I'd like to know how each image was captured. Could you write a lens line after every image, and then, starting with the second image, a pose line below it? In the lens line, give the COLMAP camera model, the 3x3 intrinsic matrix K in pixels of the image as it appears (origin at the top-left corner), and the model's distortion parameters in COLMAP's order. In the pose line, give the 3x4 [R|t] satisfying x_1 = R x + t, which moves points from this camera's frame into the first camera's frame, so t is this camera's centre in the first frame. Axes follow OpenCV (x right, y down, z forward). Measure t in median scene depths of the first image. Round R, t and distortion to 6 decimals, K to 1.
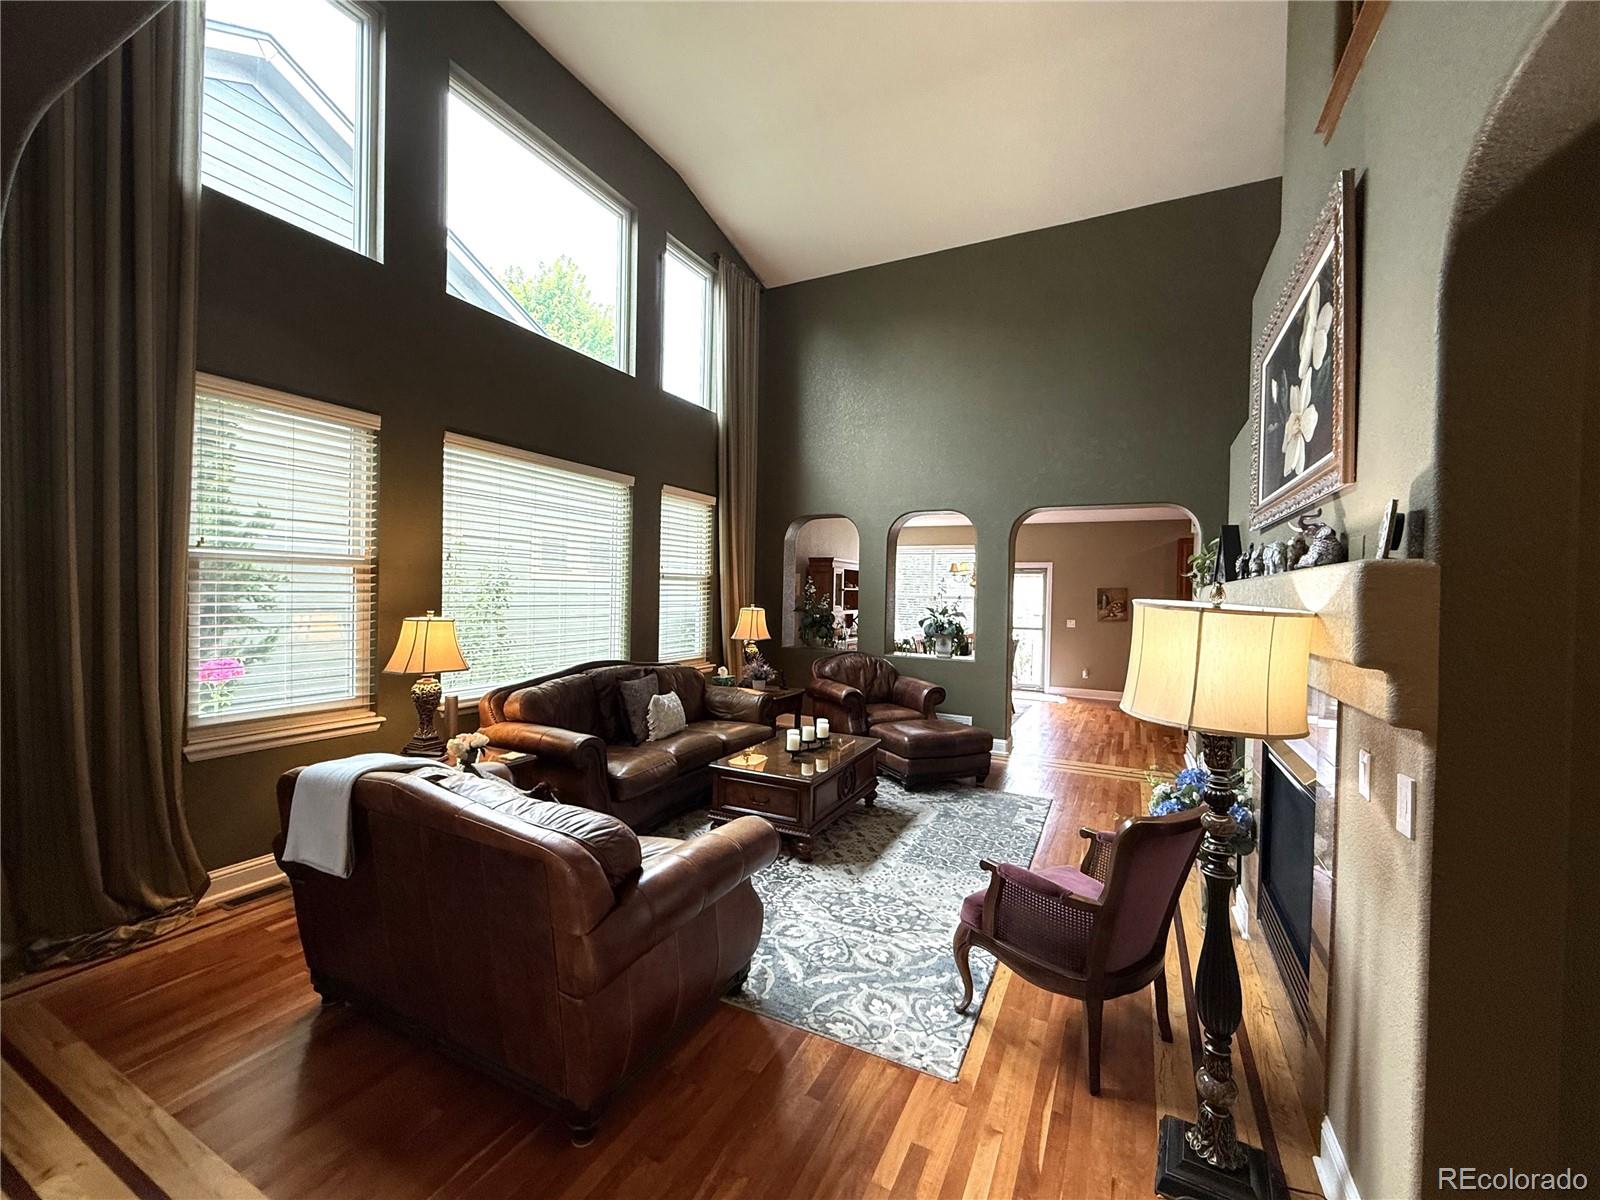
lens RADIAL K [[644.4, 0, 799.1], [0, 644.4, 611.3], [0, 0, 1]] dist [-0.003263, -0.001160]
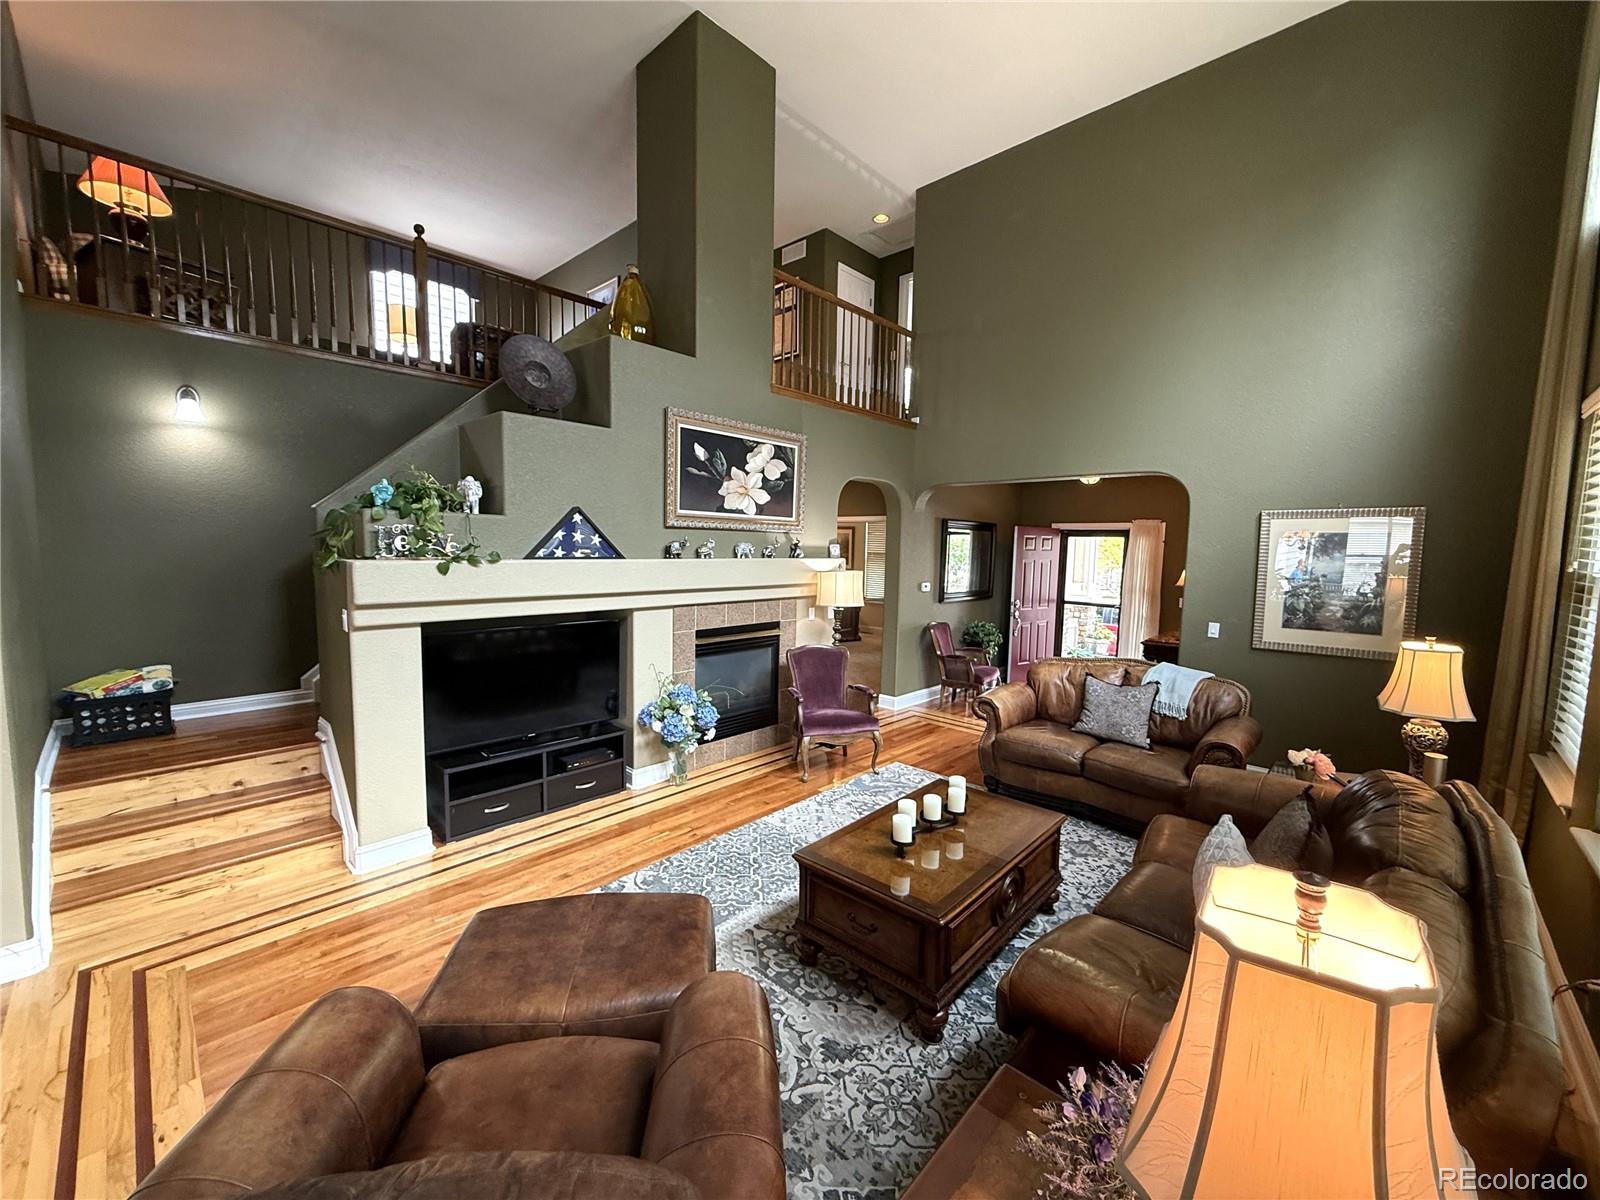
lens RADIAL K [[644.4, 0, 800.4], [0, 644.4, 609.9], [0, 0, 1]] dist [-0.003263, -0.001160]
pose [[-0.961091, -0.061385, 0.269325, -0.021335], [-0.026411, 0.990949, 0.131613, -0.091915], [-0.274966, 0.119379, -0.954014, 1.612976]]
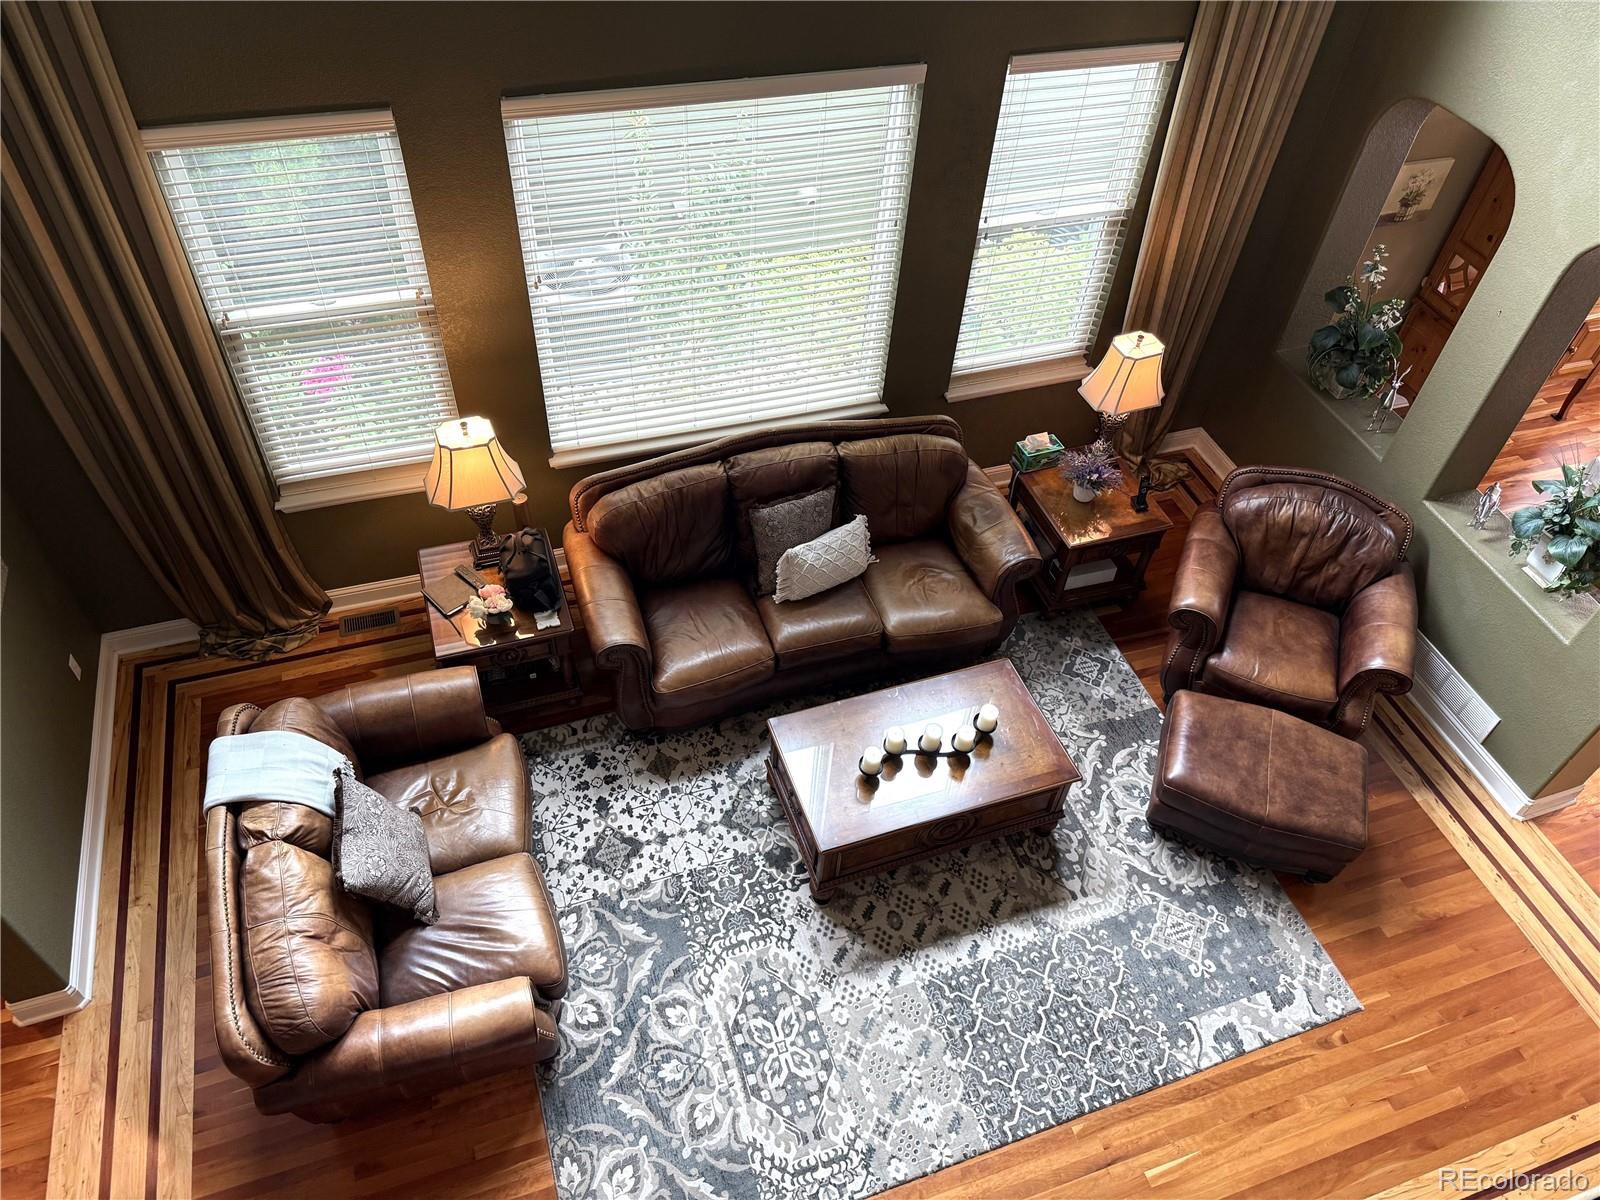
lens RADIAL K [[1107.5, 0, 804.9], [0, 1107.5, 593.2], [0, 0, 1]] dist [0.019820, -0.014020]
pose [[0.719074, 0.517936, -0.463330, 0.346434], [-0.060668, 0.710967, 0.700604, -0.647796], [0.692280, -0.475677, 0.542660, 0.381549]]
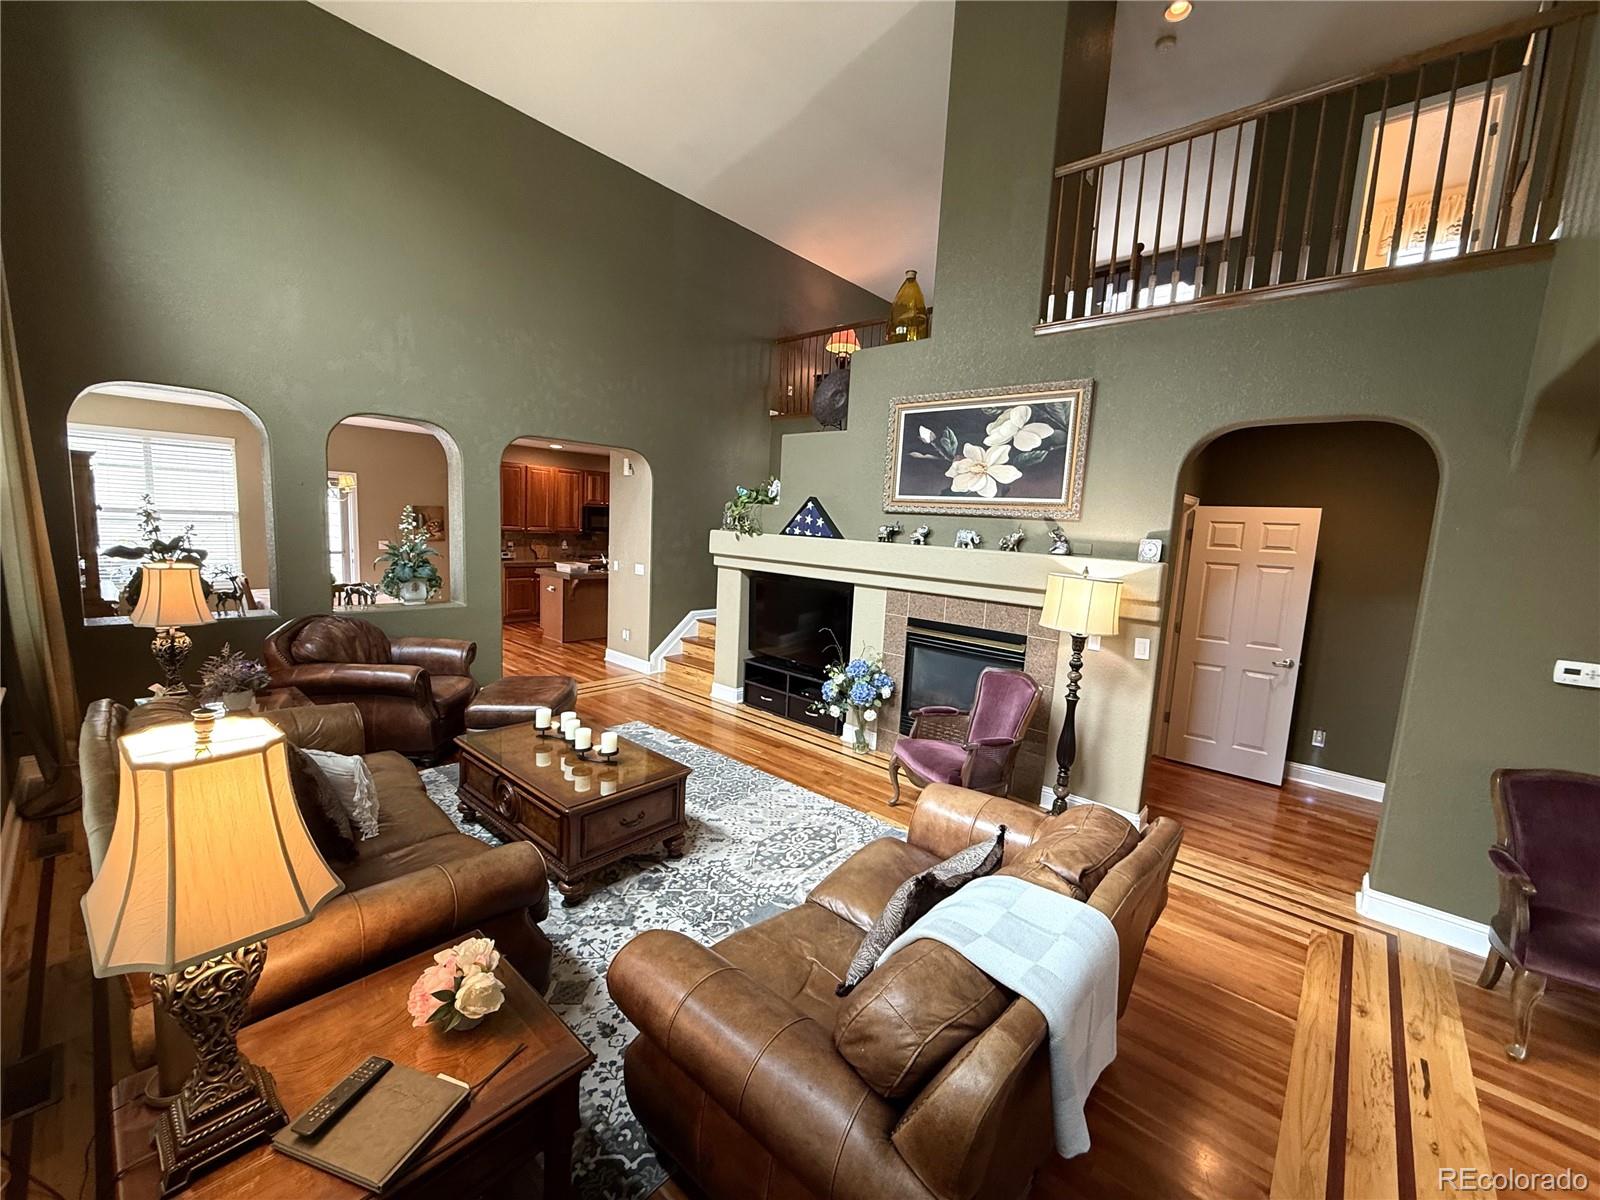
lens RADIAL K [[644.4, 0, 781.0], [0, 644.4, 605.2], [0, 0, 1]] dist [-0.003263, -0.001160]
pose [[0.275080, -0.136555, 0.951674, -0.643759], [-0.015327, 0.989113, 0.146357, -0.083168], [-0.961299, -0.054846, 0.269992, 0.530954]]
